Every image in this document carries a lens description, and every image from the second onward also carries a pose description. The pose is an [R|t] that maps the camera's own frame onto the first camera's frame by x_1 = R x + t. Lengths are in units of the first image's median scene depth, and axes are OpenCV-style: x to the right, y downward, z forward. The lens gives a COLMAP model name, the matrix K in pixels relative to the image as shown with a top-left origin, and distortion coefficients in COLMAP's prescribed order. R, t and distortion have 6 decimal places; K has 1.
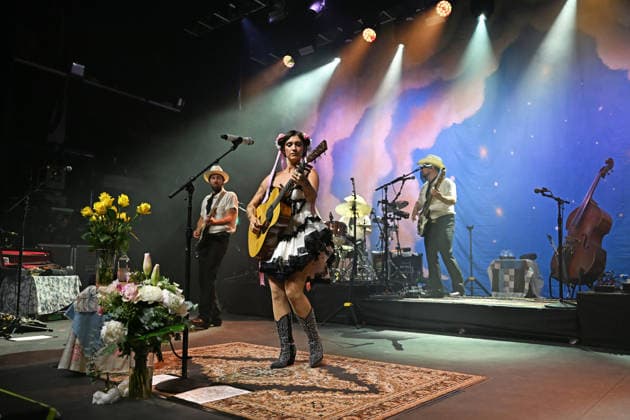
lens RADIAL K [[528.2, 0, 314.2], [0, 528.2, 214.2], [0, 0, 1]] dist [-0.000399, -0.000615]
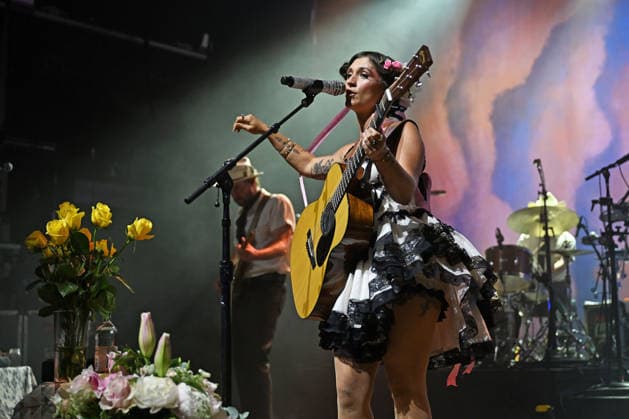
lens RADIAL K [[982.8, 0, 339.9], [0, 982.8, 183.4], [0, 0, 1]] dist [-0.006115, 0.026520]
pose [[0.991704, -0.050215, -0.118325, -0.011705], [0.042847, 0.997029, -0.064009, 0.015154], [0.121188, 0.058408, 0.990910, 0.066652]]
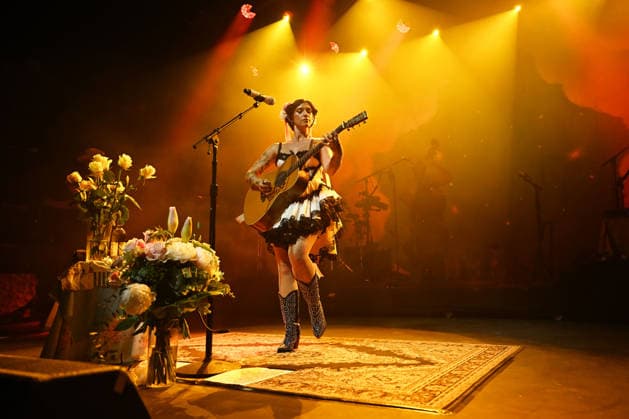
lens RADIAL K [[476.4, 0, 333.3], [0, 476.4, 196.9], [0, 0, 1]] dist [-0.004779, -0.001118]
pose [[0.984306, 0.006811, 0.176339, -0.161507], [0.006922, 0.996996, -0.077145, 0.095771], [-0.176335, 0.077155, 0.981302, 0.174814]]
